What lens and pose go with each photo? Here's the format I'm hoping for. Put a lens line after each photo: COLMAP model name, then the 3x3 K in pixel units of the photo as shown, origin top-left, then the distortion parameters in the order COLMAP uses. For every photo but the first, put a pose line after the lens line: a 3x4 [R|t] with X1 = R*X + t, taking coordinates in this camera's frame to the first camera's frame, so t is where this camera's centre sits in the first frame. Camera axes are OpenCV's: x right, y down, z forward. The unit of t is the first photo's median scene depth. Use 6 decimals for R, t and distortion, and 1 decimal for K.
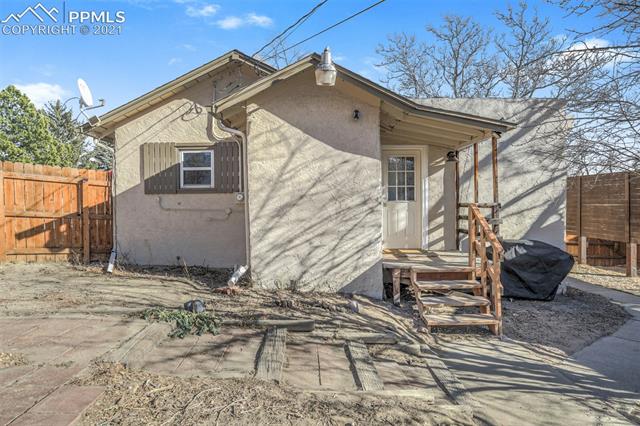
lens RADIAL K [[375.0, 0, 306.4], [0, 375.0, 215.5], [0, 0, 1]] dist [0.011337, 0.002088]
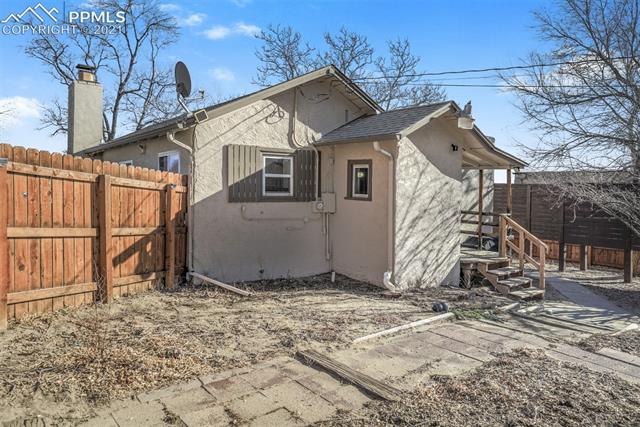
lens RADIAL K [[423.5, 0, 322.7], [0, 423.5, 208.3], [0, 0, 1]] dist [0.030909, 0.001994]
pose [[0.792598, -0.006002, 0.609715, -0.914744], [-0.005612, 0.999837, 0.017138, -0.065206], [-0.609718, -0.017006, 0.792436, 0.085522]]
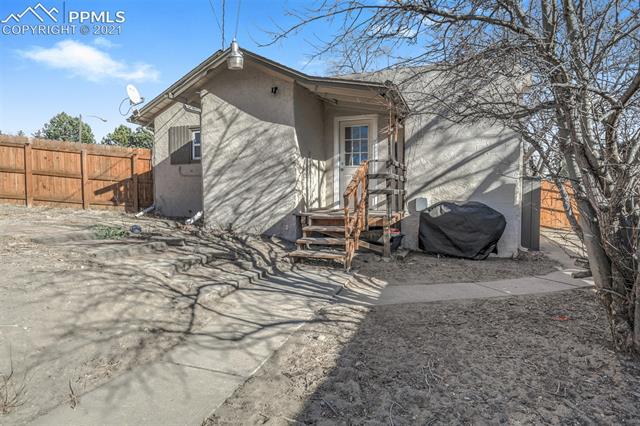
lens RADIAL K [[348.9, 0, 316.8], [0, 348.9, 212.7], [0, 0, 1]] dist [-0.007525, 0.000140]
pose [[0.941823, 0.025861, -0.335112, 0.534580], [-0.014921, 0.999270, 0.035177, 0.070693], [0.335777, -0.028130, 0.941521, -0.025492]]
